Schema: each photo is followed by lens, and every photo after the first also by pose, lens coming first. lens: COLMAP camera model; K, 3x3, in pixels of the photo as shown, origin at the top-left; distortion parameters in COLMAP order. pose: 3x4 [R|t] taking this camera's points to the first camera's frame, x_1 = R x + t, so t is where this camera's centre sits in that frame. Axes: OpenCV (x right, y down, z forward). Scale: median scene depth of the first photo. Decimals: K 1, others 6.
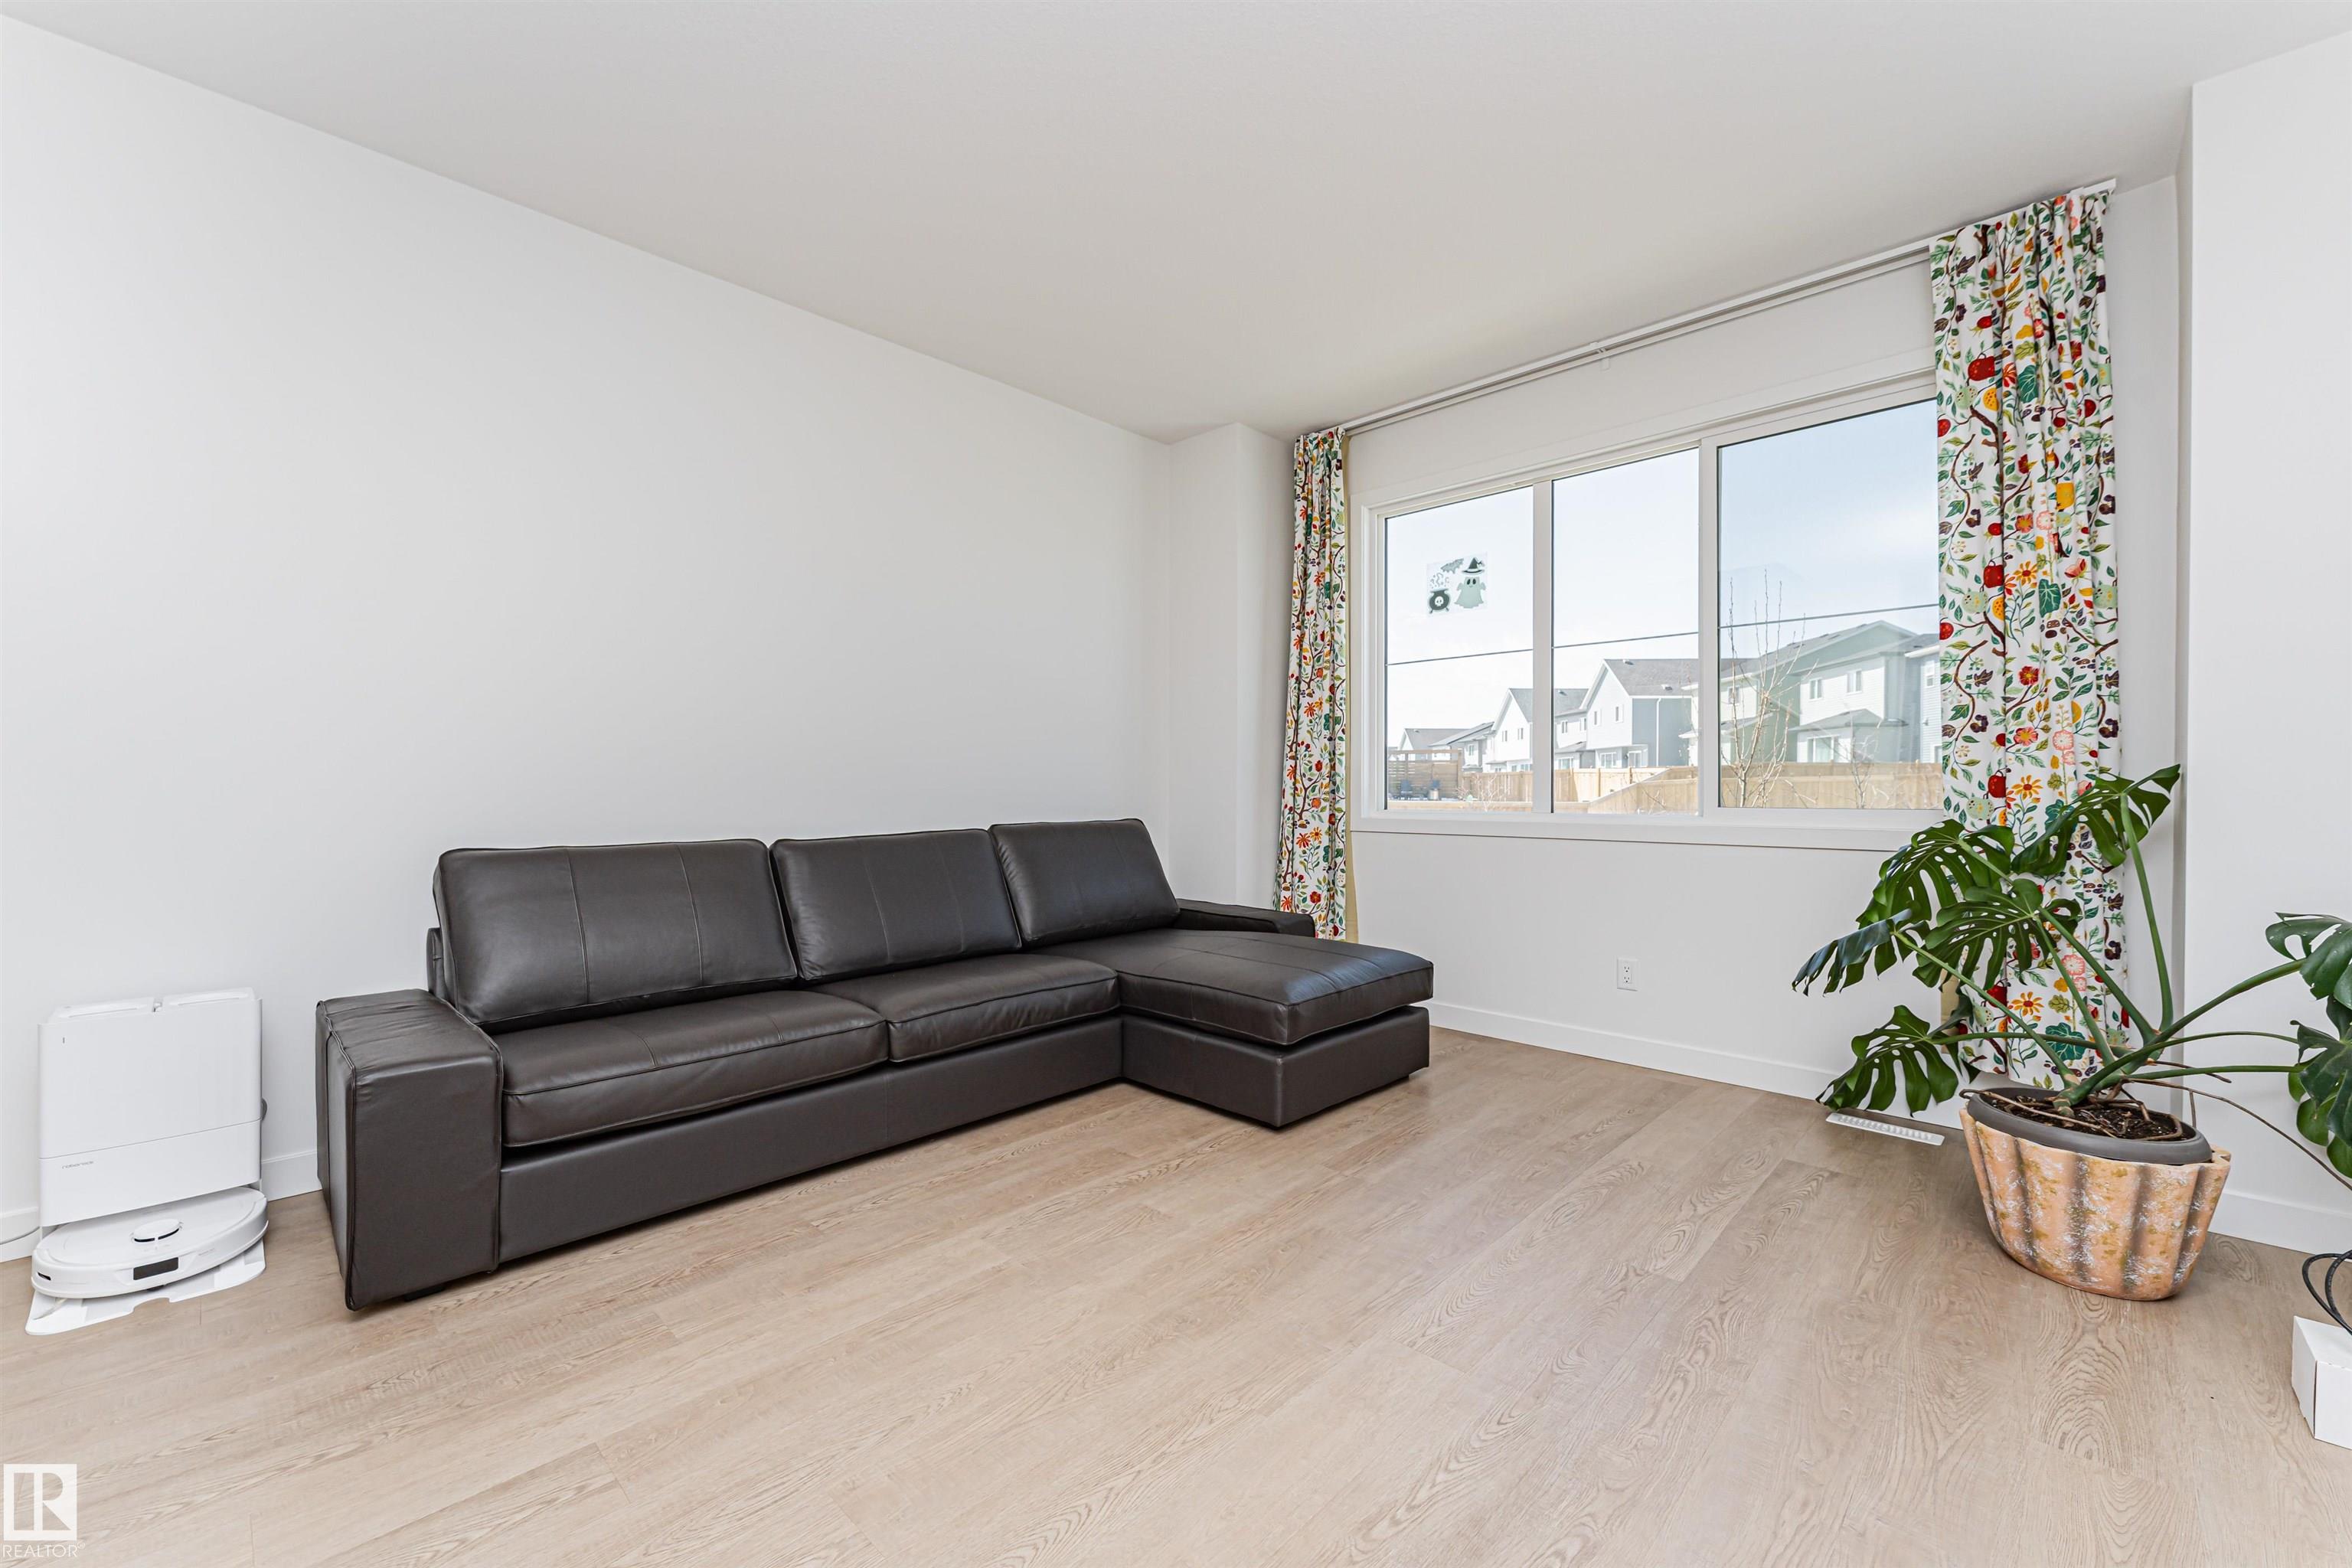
lens RADIAL K [[942.1, 0, 1165.1], [0, 942.1, 782.6], [0, 0, 1]] dist [0.006718, -0.000302]
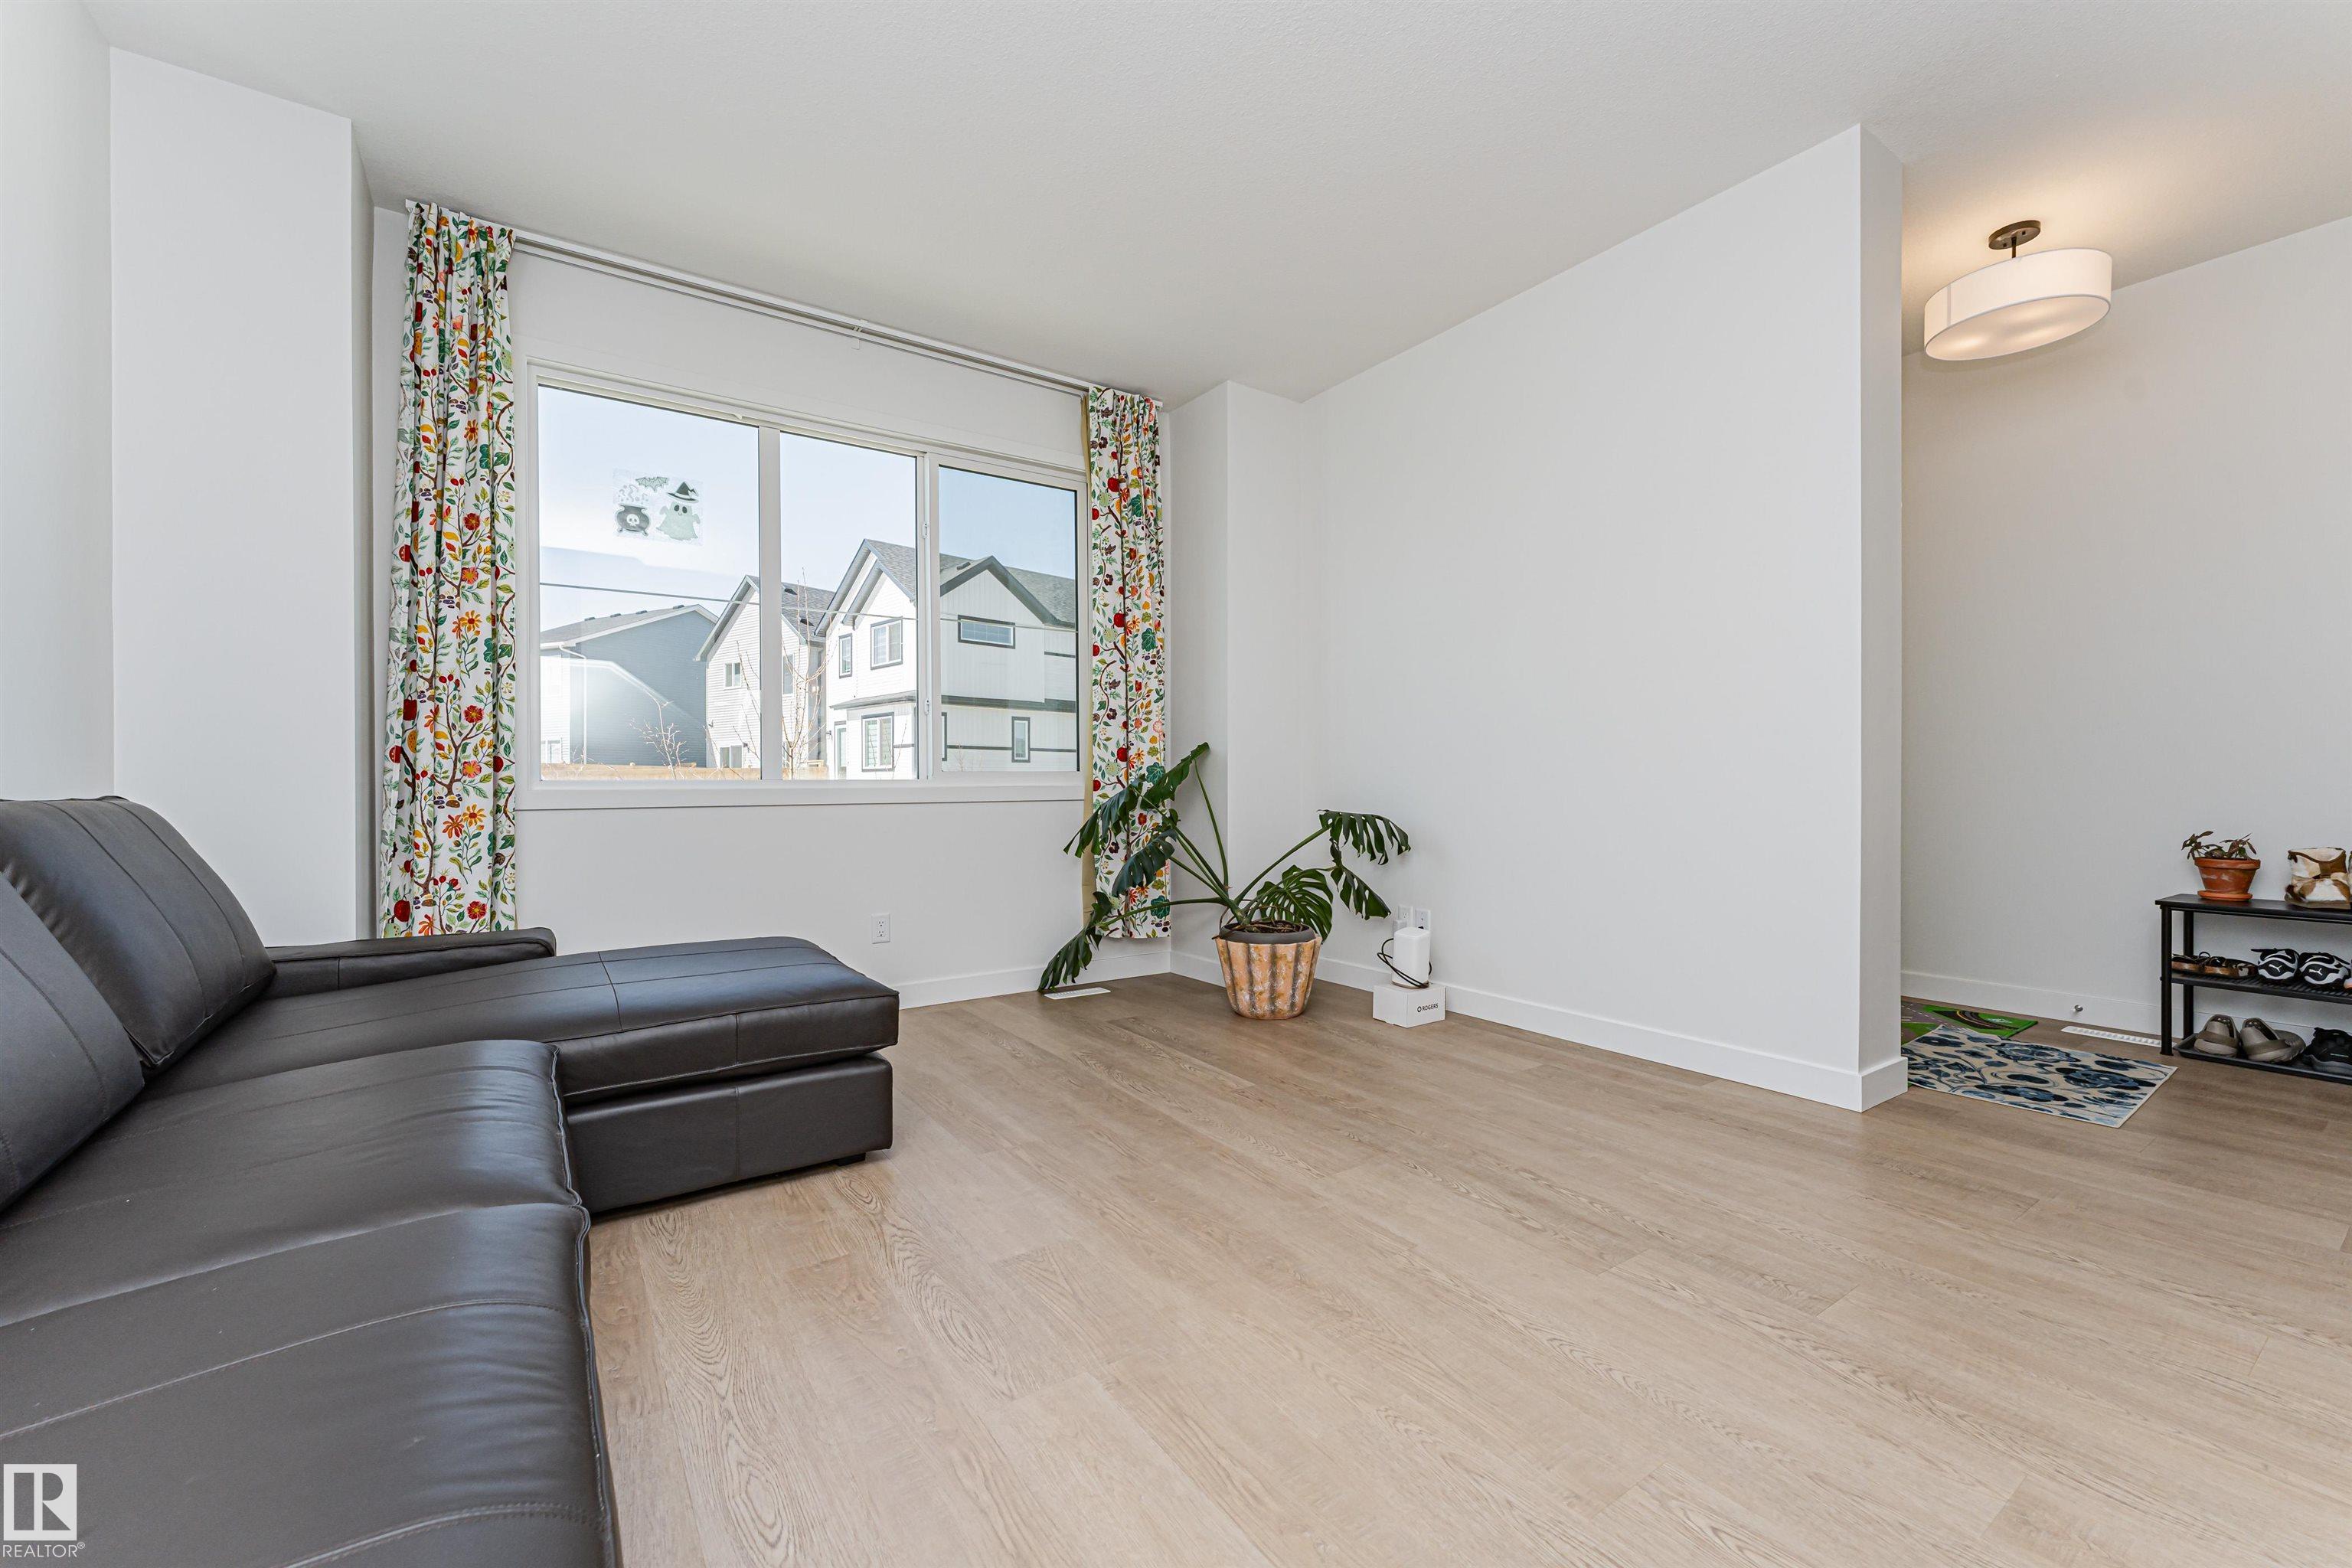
lens RADIAL K [[951.4, 0, 1152.0], [0, 951.4, 789.3], [0, 0, 1]] dist [-0.001038, -0.000165]
pose [[0.198913, -0.003777, 0.980010, -0.610302], [0.001924, 0.999992, 0.003464, 0.052213], [-0.980015, 0.001196, 0.198919, 0.592420]]
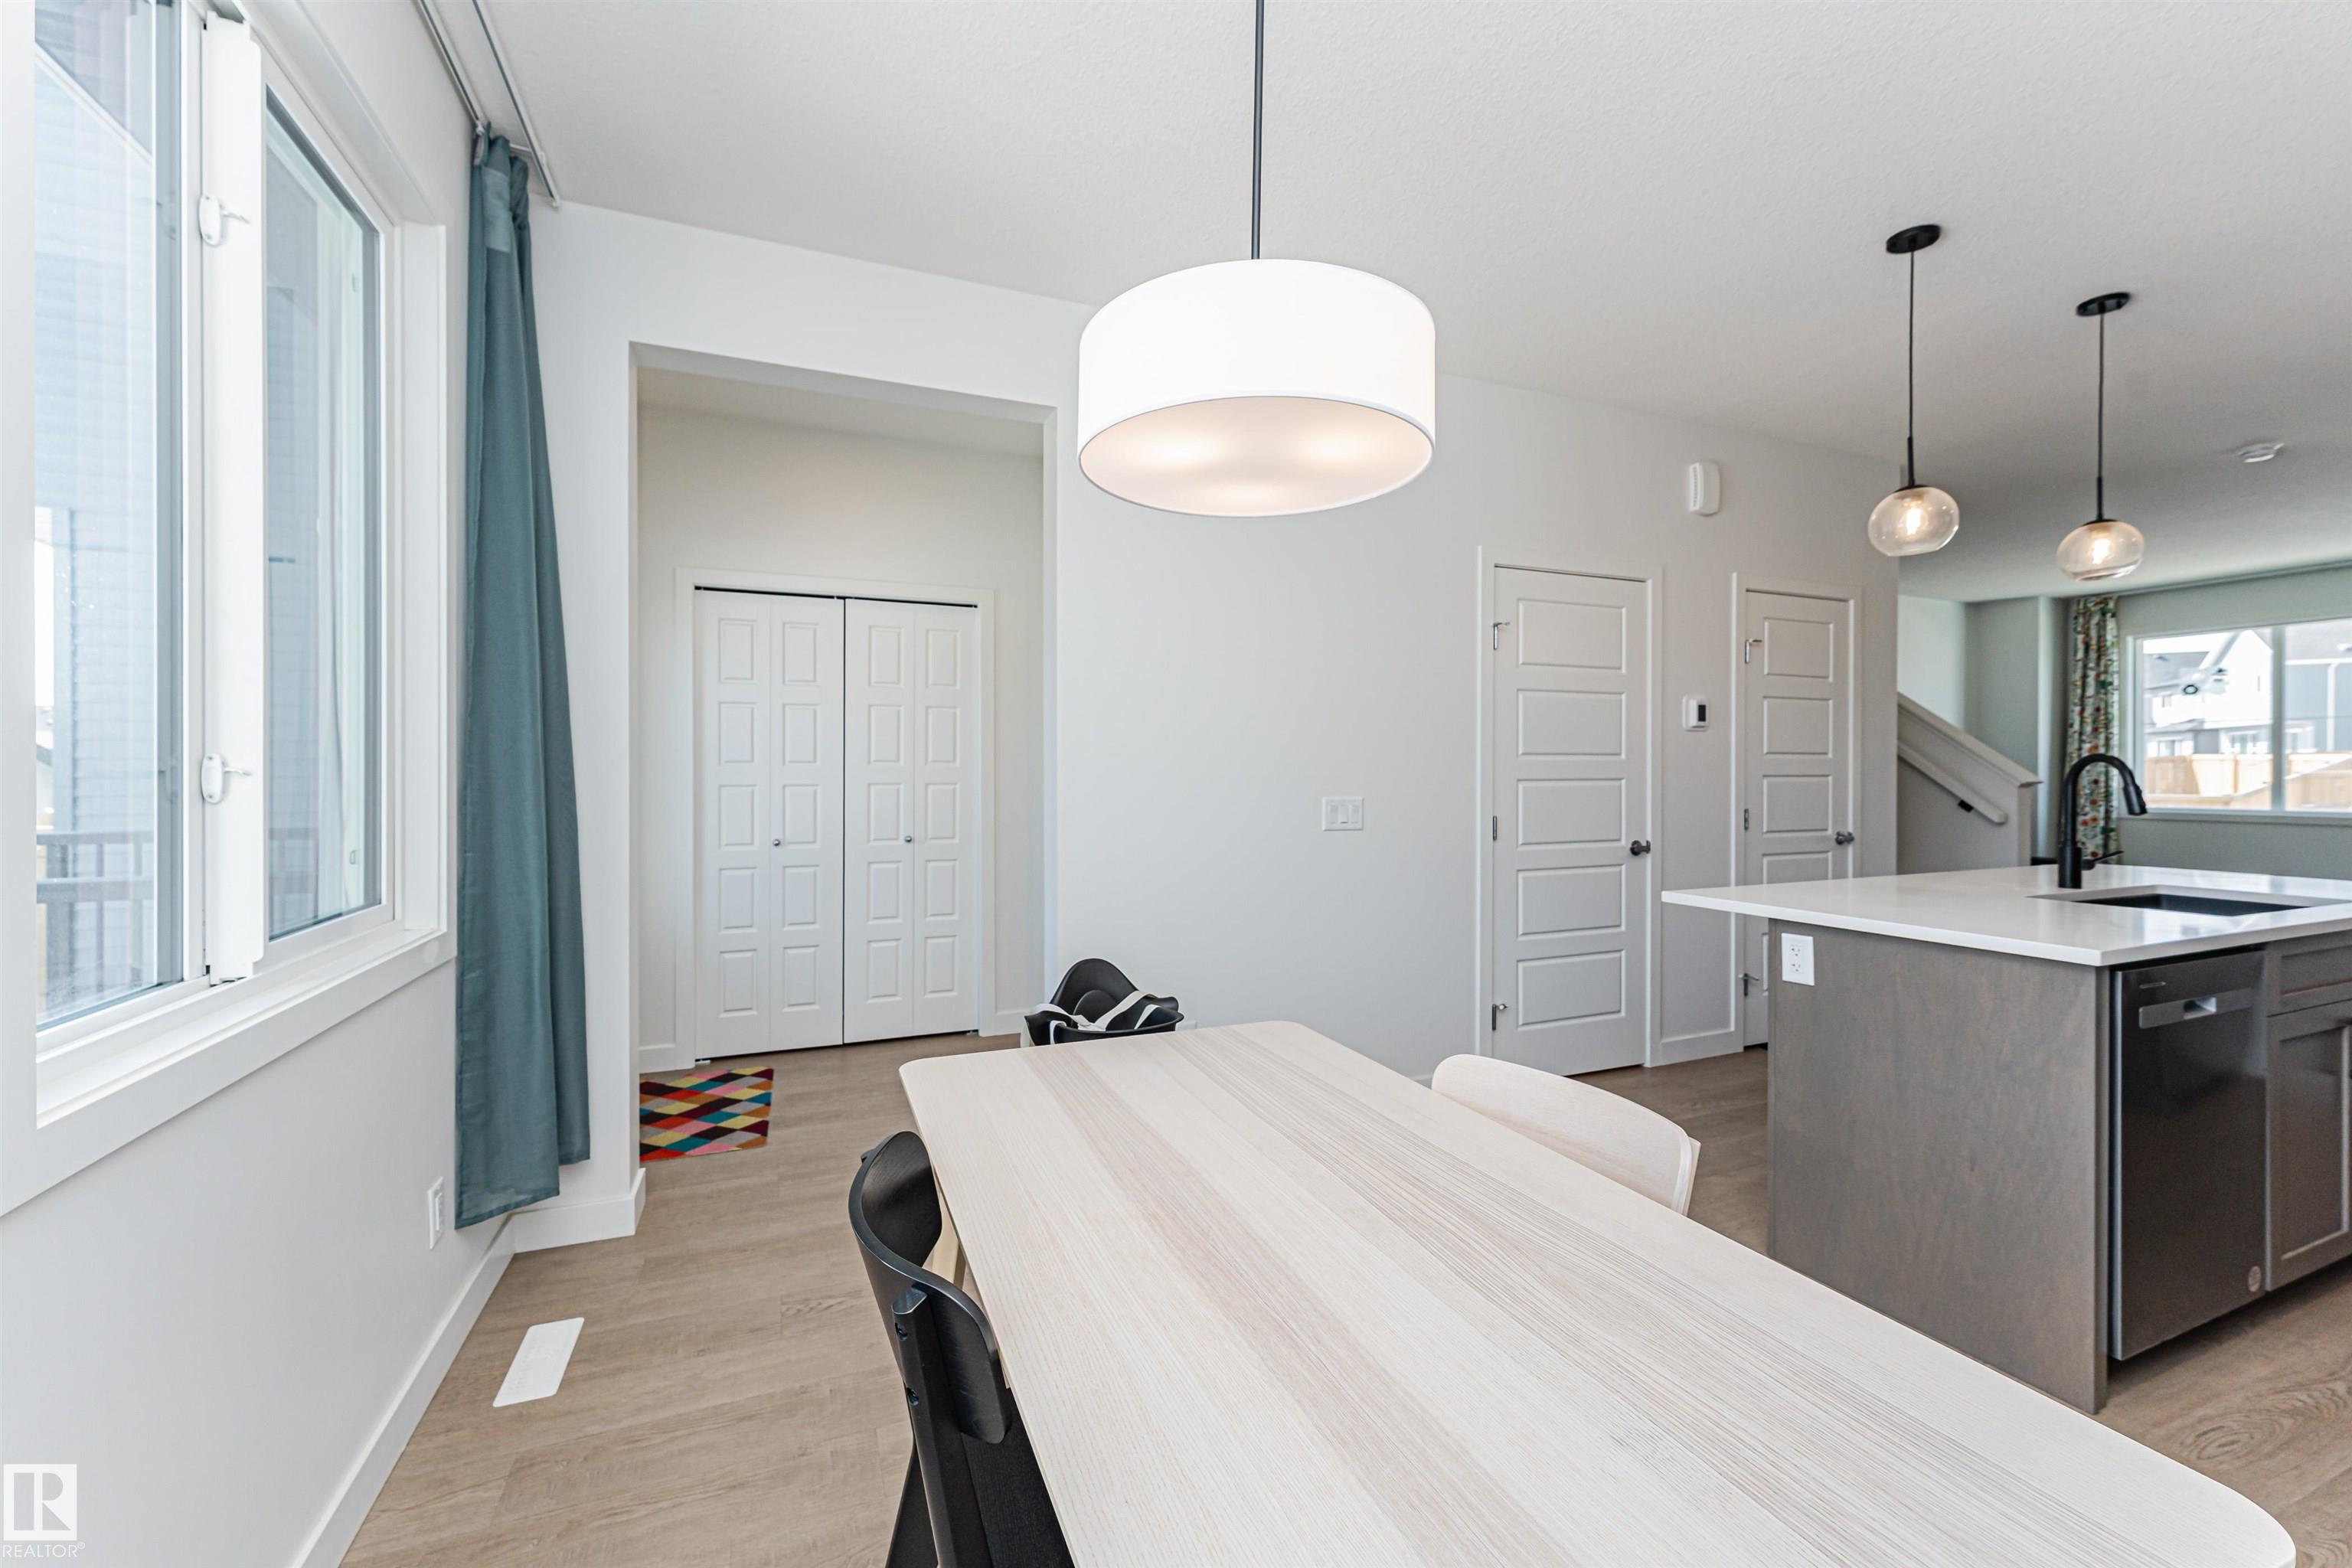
lens RADIAL K [[942.1, 0, 1165.1], [0, 942.1, 782.6], [0, 0, 1]] dist [0.006718, -0.000302]
pose [[0.919070, -0.003766, -0.394077, -1.150576], [0.006354, 0.999966, 0.005262, -0.056074], [0.394043, -0.007340, 0.919063, -2.075613]]
